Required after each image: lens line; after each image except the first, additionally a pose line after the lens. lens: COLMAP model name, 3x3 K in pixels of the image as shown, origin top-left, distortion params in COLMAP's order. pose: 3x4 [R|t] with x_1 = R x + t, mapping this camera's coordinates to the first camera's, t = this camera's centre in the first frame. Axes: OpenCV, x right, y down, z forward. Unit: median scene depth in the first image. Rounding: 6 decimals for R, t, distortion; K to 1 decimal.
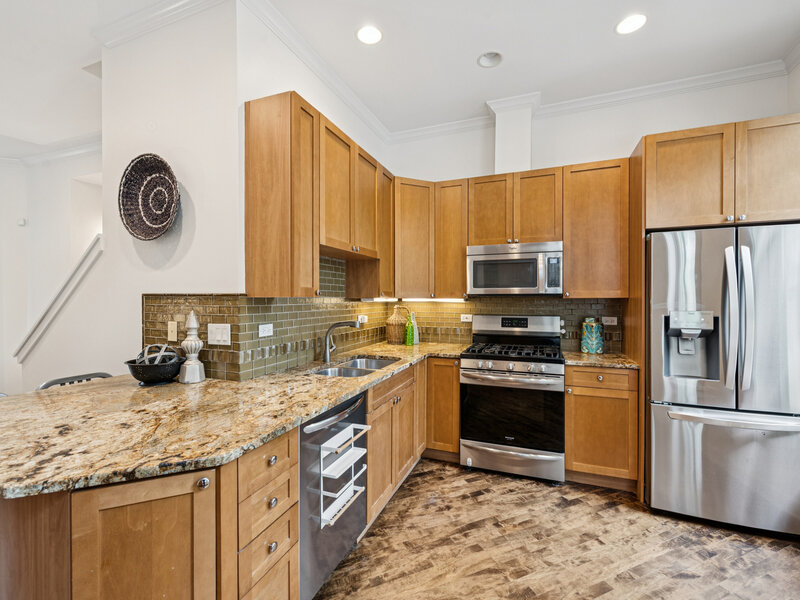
lens RADIAL K [[353.3, 0, 402.0], [0, 353.3, 304.3], [0, 0, 1]] dist [-0.002065, -0.001060]
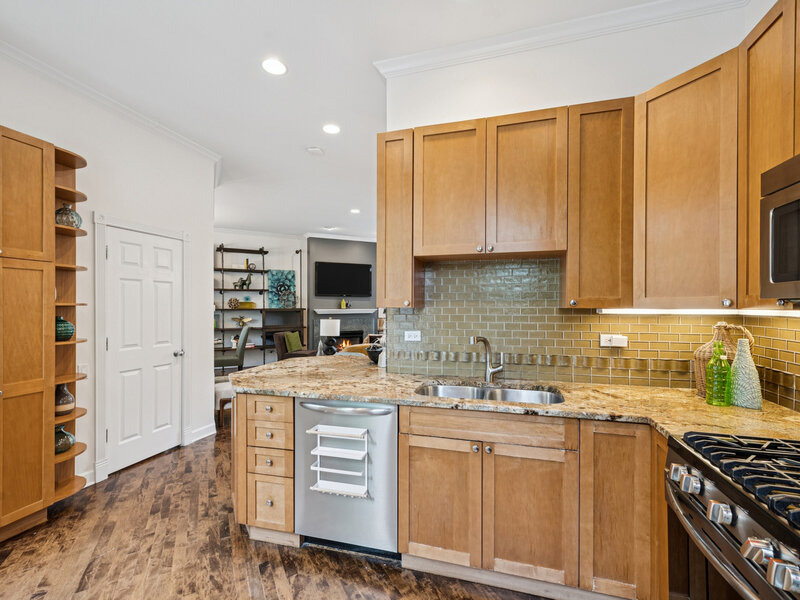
lens RADIAL K [[353.3, 0, 402.0], [0, 353.3, 304.3], [0, 0, 1]] dist [-0.002065, -0.001060]
pose [[0.090424, -0.001573, -0.995902, 0.691104], [-0.008201, 0.999964, -0.002324, -0.024420], [0.995870, 0.008377, 0.090407, 0.762434]]
